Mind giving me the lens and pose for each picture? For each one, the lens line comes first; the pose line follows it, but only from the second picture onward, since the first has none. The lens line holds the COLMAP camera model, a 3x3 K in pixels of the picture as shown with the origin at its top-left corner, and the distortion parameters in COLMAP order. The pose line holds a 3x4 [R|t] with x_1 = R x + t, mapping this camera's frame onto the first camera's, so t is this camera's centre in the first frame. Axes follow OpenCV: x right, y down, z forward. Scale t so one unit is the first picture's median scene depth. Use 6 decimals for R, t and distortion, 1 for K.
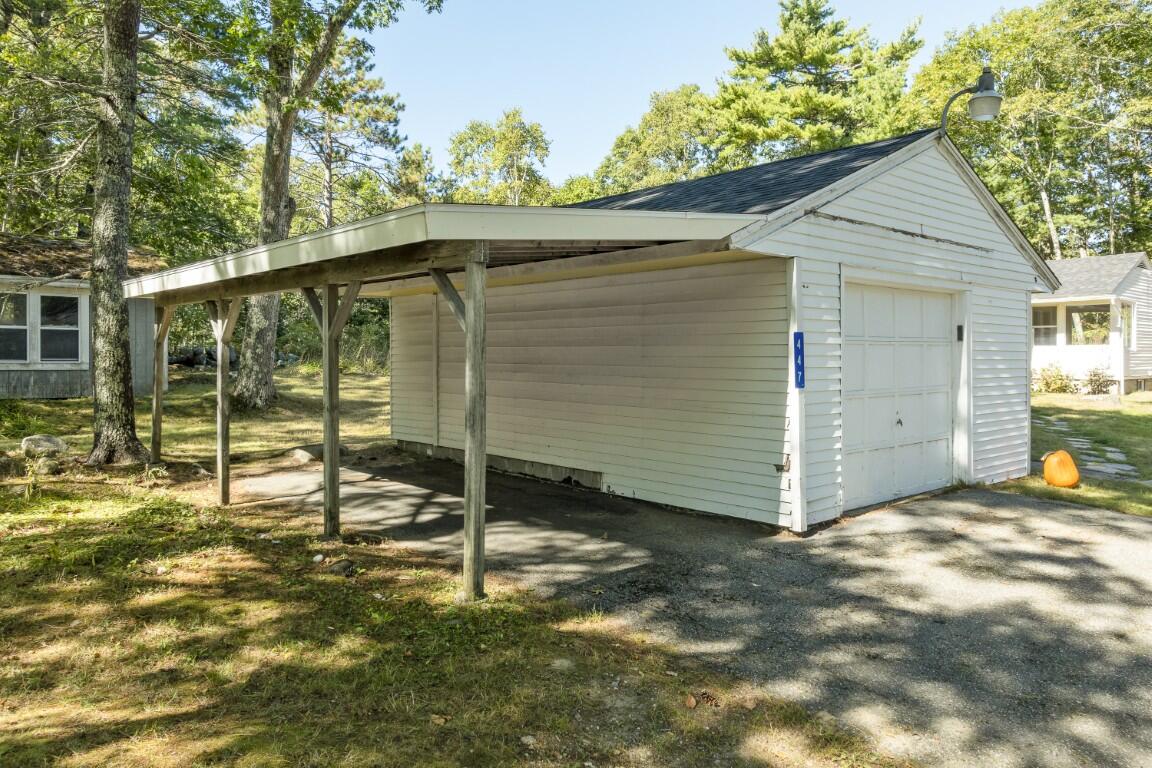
lens RADIAL K [[798.3, 0, 570.8], [0, 798.3, 379.9], [0, 0, 1]] dist [-0.004578, -0.004581]
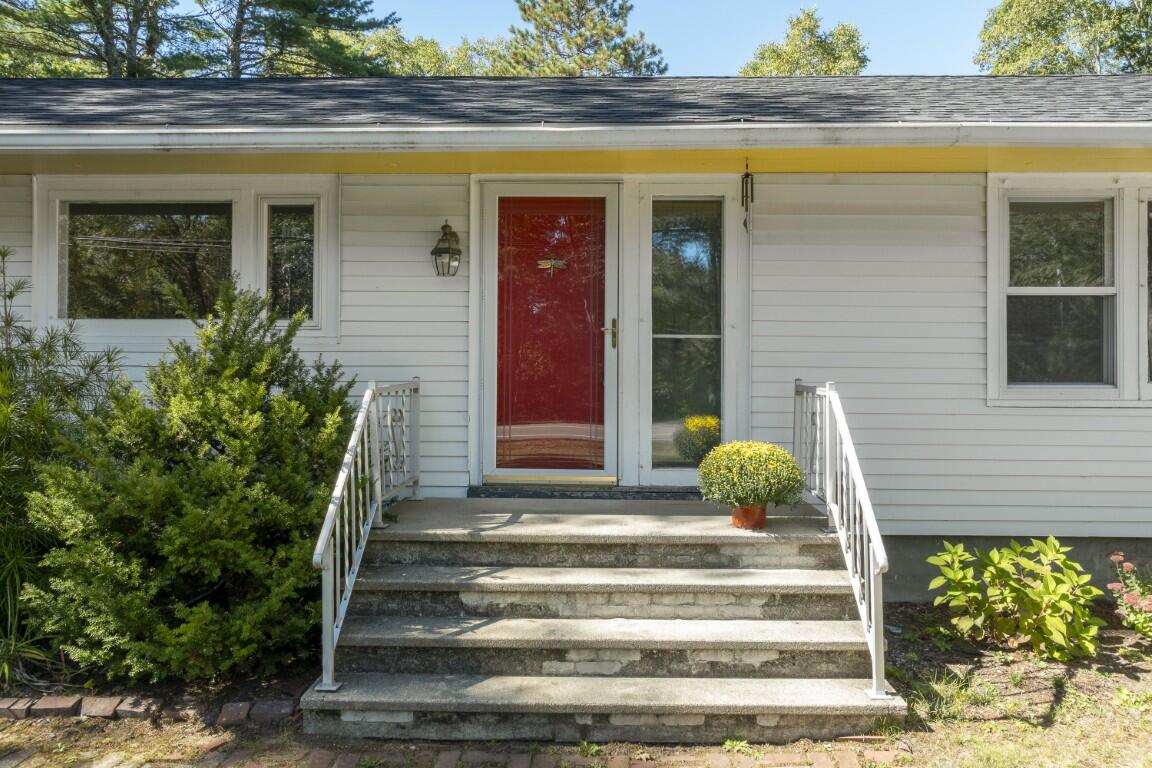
lens RADIAL K [[798.3, 0, 586.3], [0, 798.3, 373.6], [0, 0, 1]] dist [-0.004578, -0.004581]
pose [[0.725632, 0.016582, -0.687883, 0.315012], [-0.023204, 0.999731, -0.000378, -0.025129], [0.687692, 0.016236, 0.725821, 0.436253]]
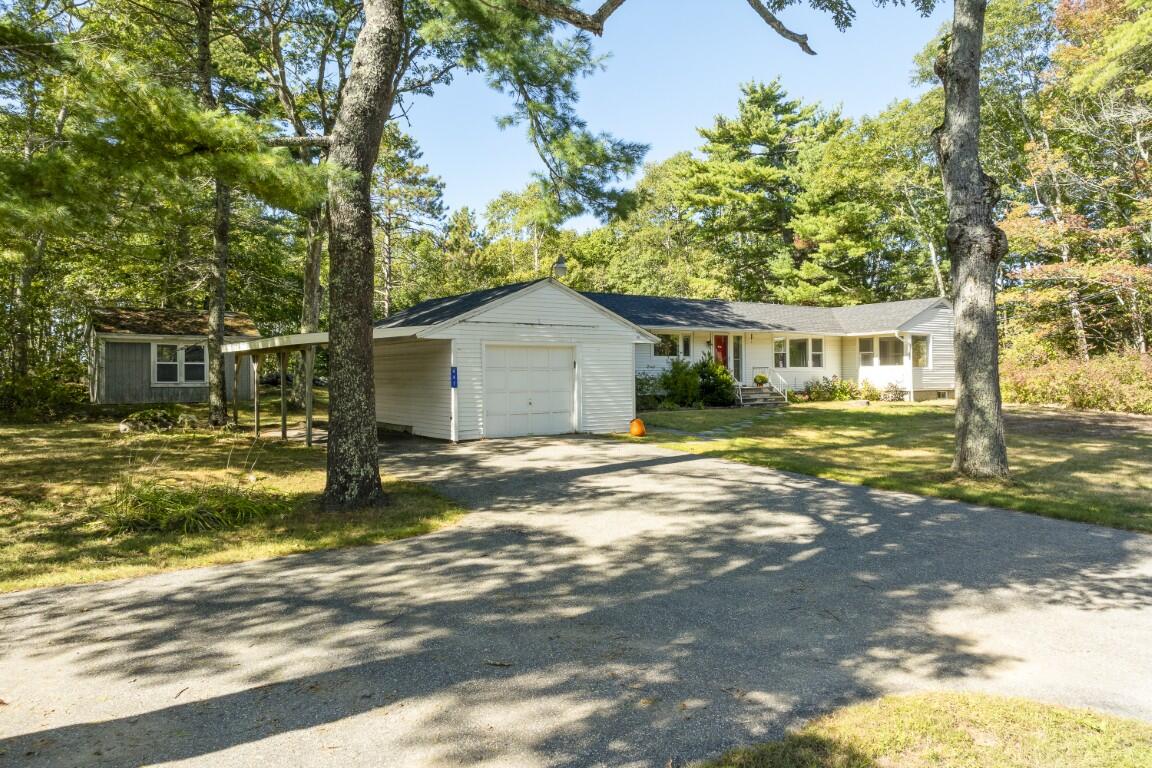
lens RADIAL K [[798.3, 0, 573.0], [0, 798.3, 382.9], [0, 0, 1]] dist [-0.004578, -0.004581]
pose [[0.992302, -0.007405, -0.123624, 0.168921], [0.004342, 0.999677, -0.025023, 0.010656], [0.123769, 0.024293, 0.992014, -0.267930]]
